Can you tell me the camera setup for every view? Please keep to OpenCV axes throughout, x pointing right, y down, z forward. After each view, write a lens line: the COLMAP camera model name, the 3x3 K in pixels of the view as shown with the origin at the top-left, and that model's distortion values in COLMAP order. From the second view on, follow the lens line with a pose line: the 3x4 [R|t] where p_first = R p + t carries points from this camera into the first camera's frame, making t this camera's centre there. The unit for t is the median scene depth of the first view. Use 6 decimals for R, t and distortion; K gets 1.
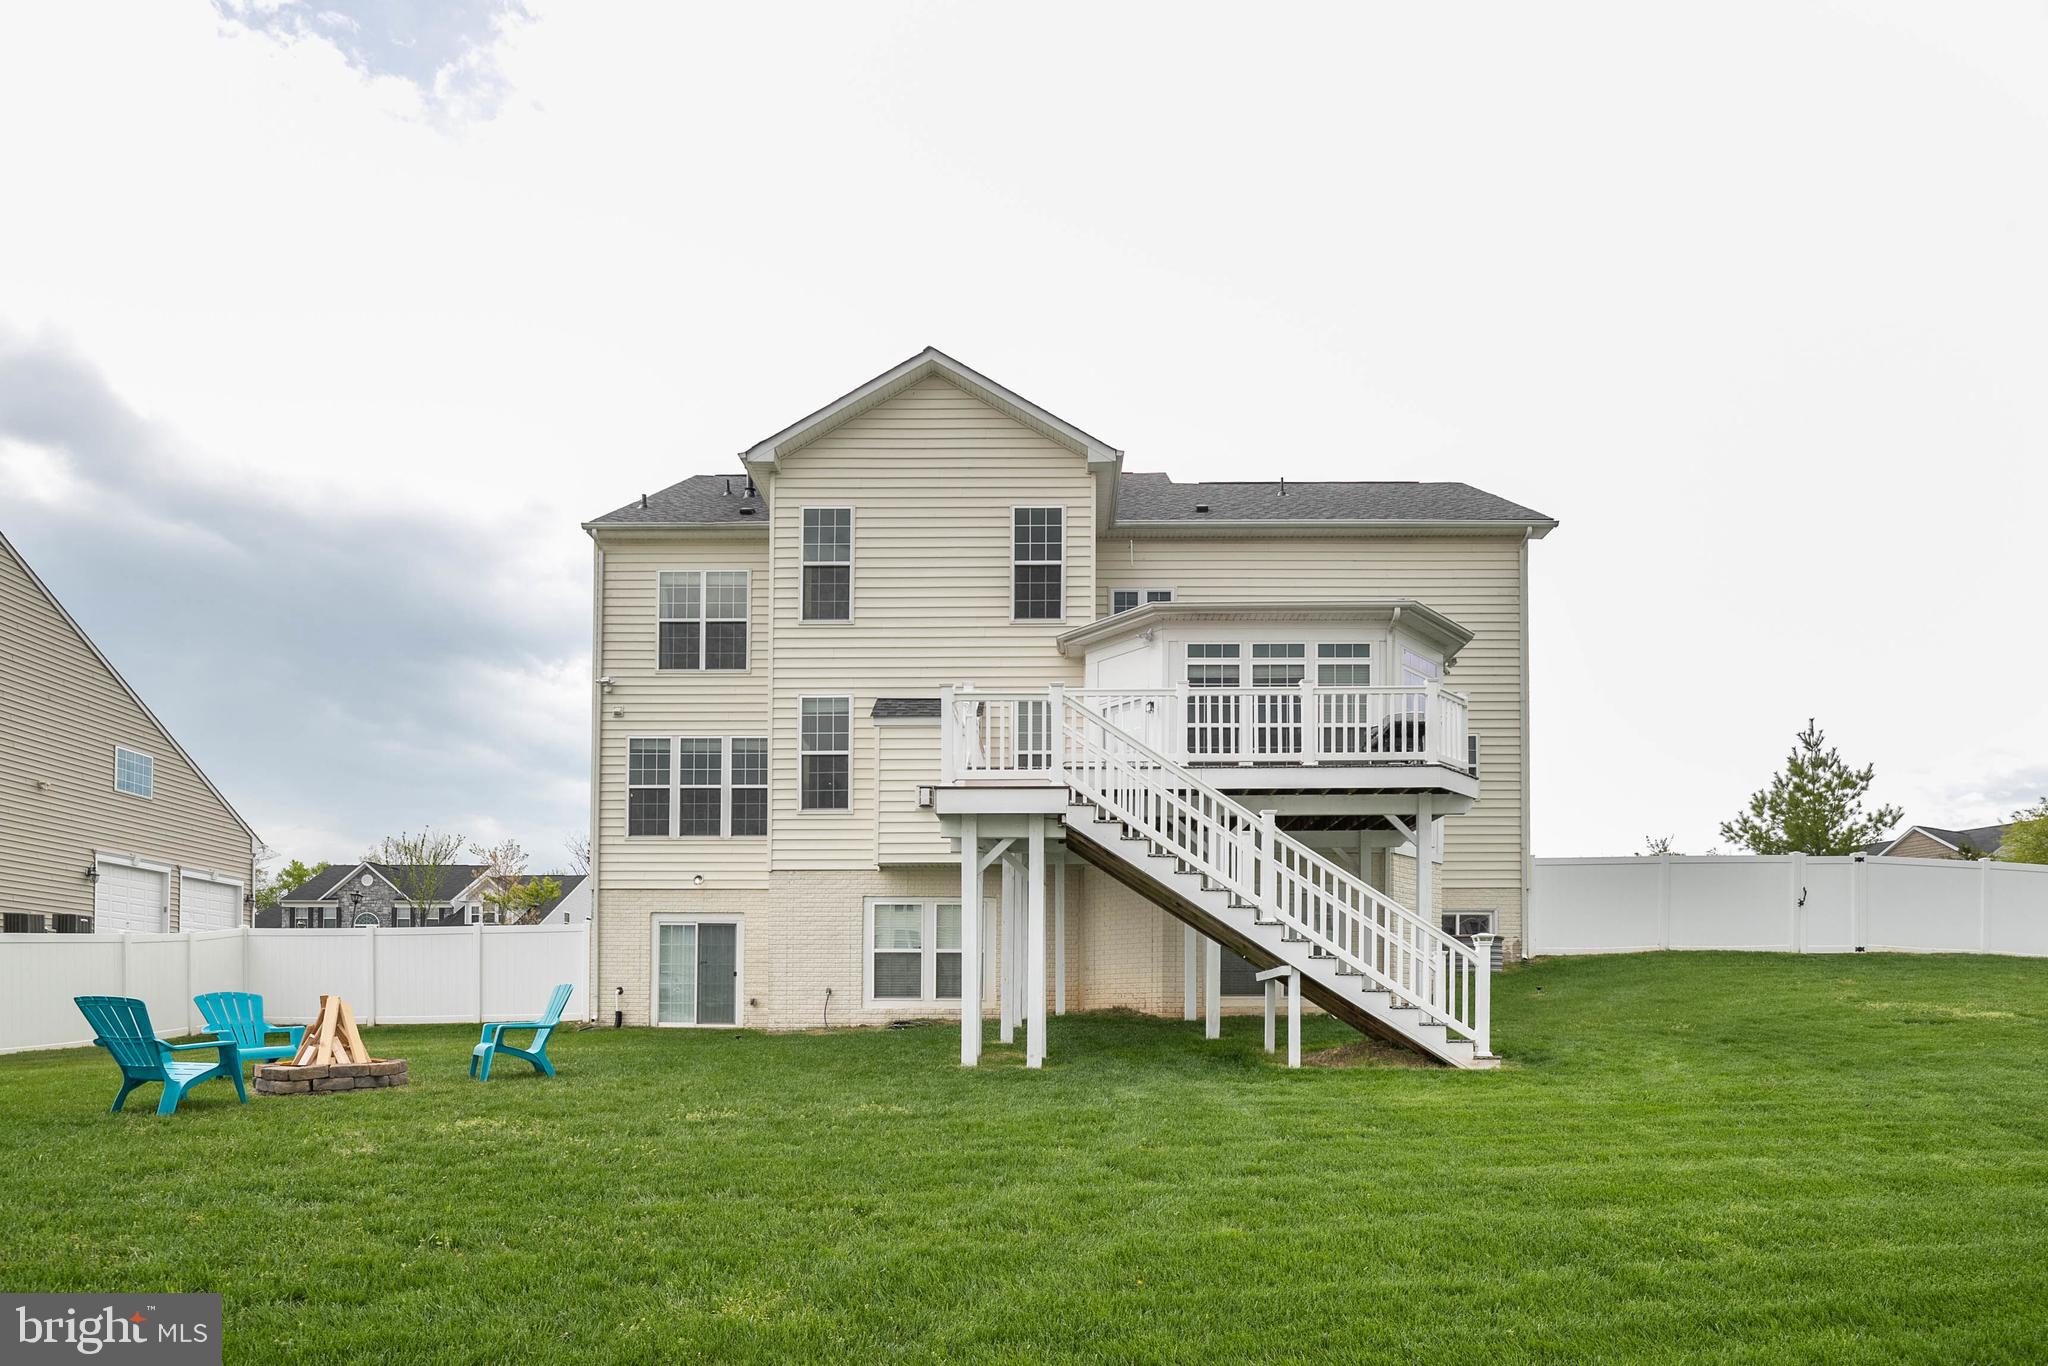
lens RADIAL K [[1011.8, 0, 1019.4], [0, 1011.8, 668.1], [0, 0, 1]] dist [0.004050, 0.000425]
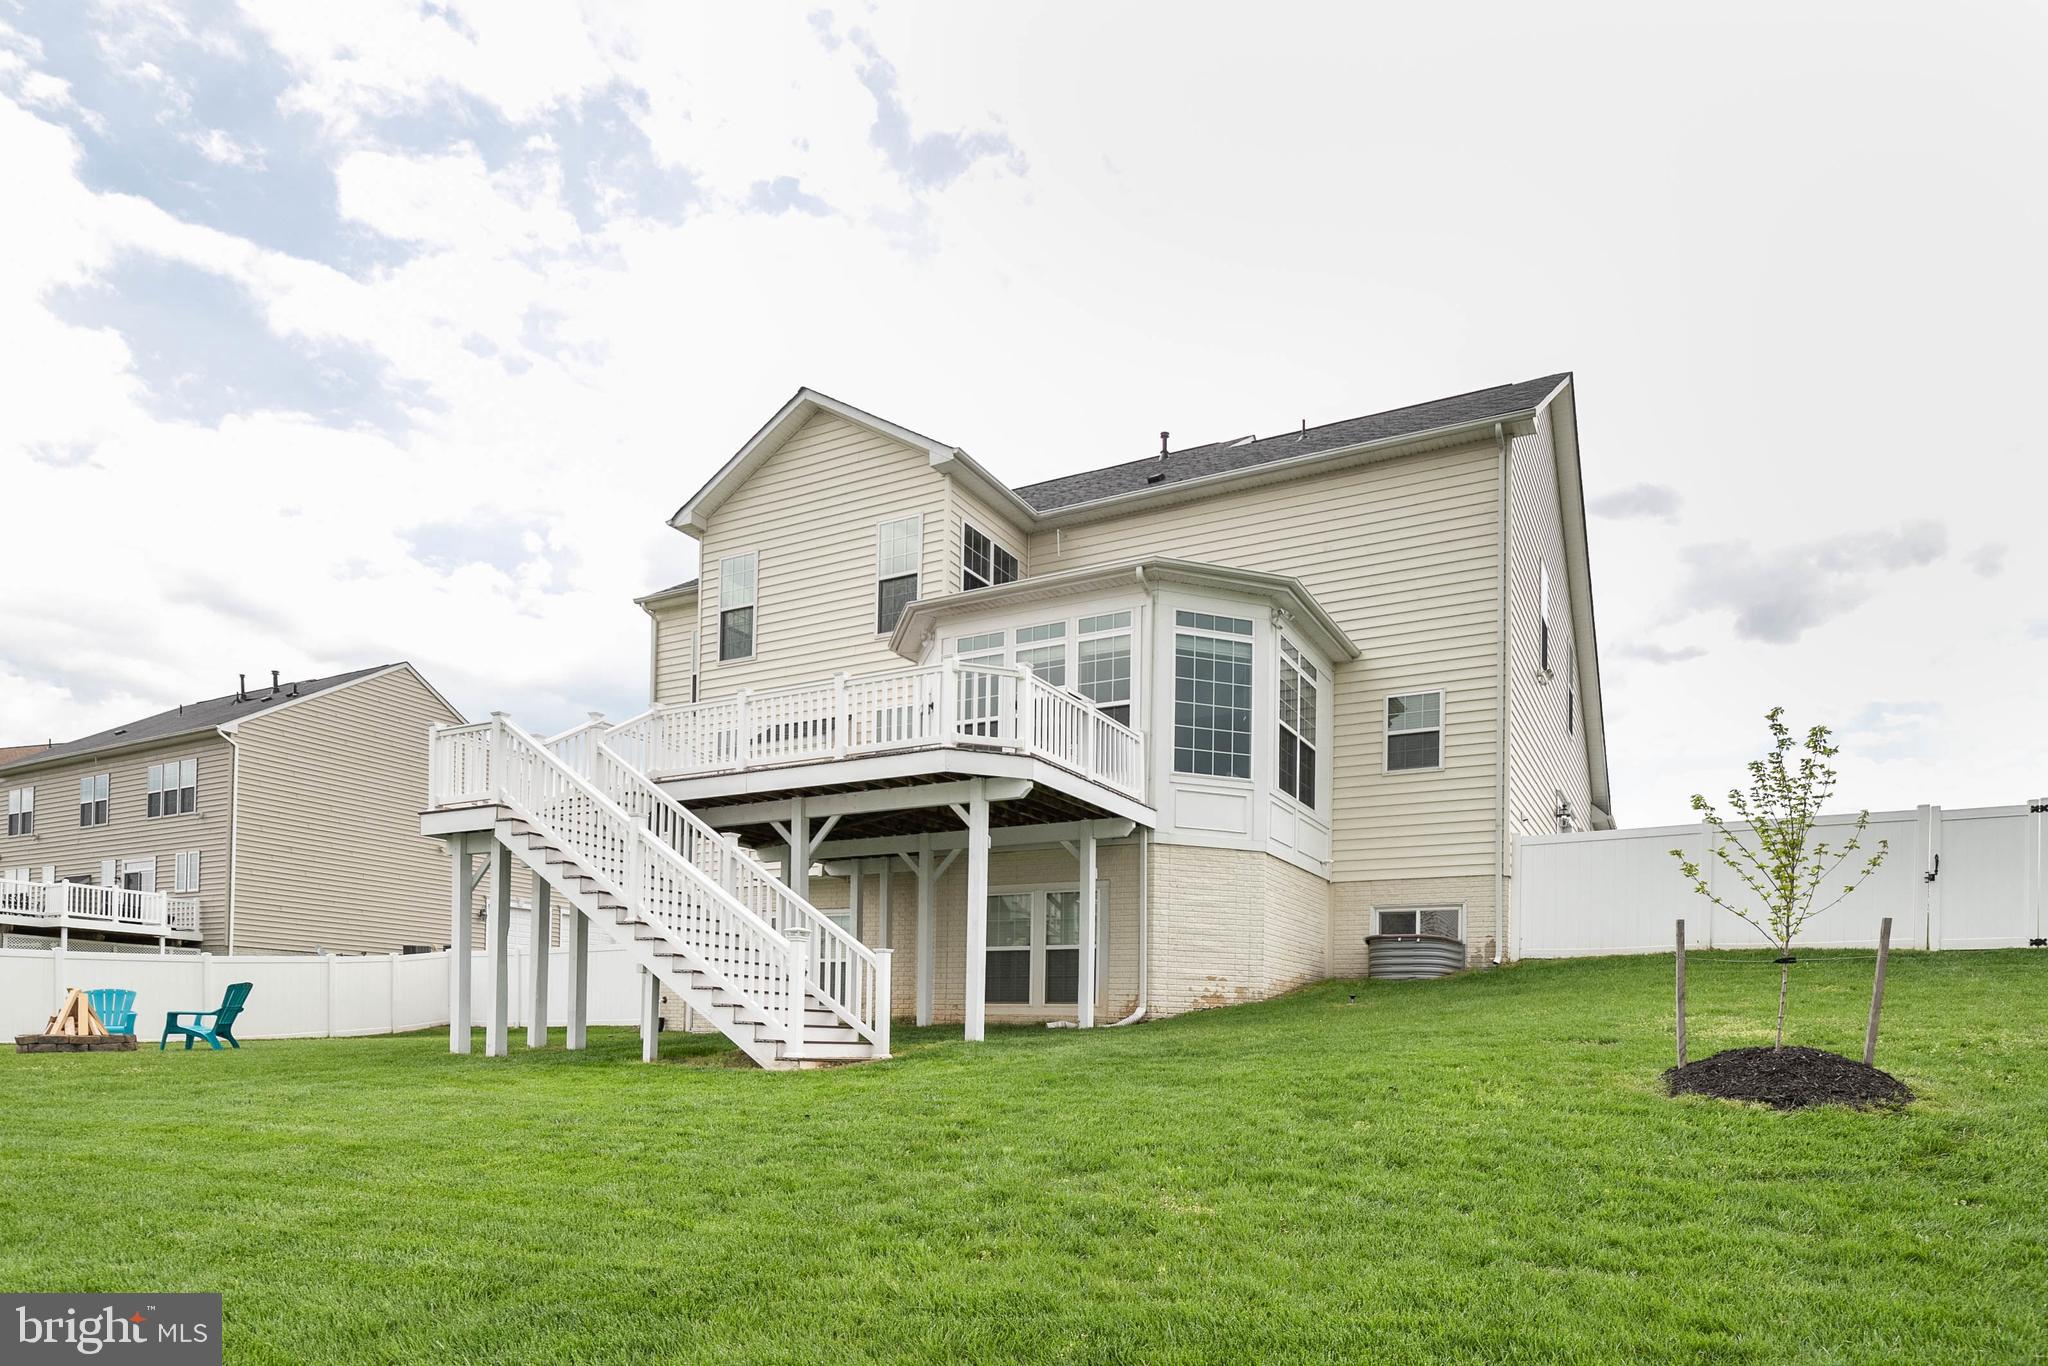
lens RADIAL K [[1011.8, 0, 1020.1], [0, 1011.8, 699.0], [0, 0, 1]] dist [0.004050, 0.000425]
pose [[0.904791, -0.113065, -0.410572, 0.513569], [0.121190, 0.992610, -0.006280, 0.039175], [0.408248, -0.044075, 0.911807, 0.116381]]
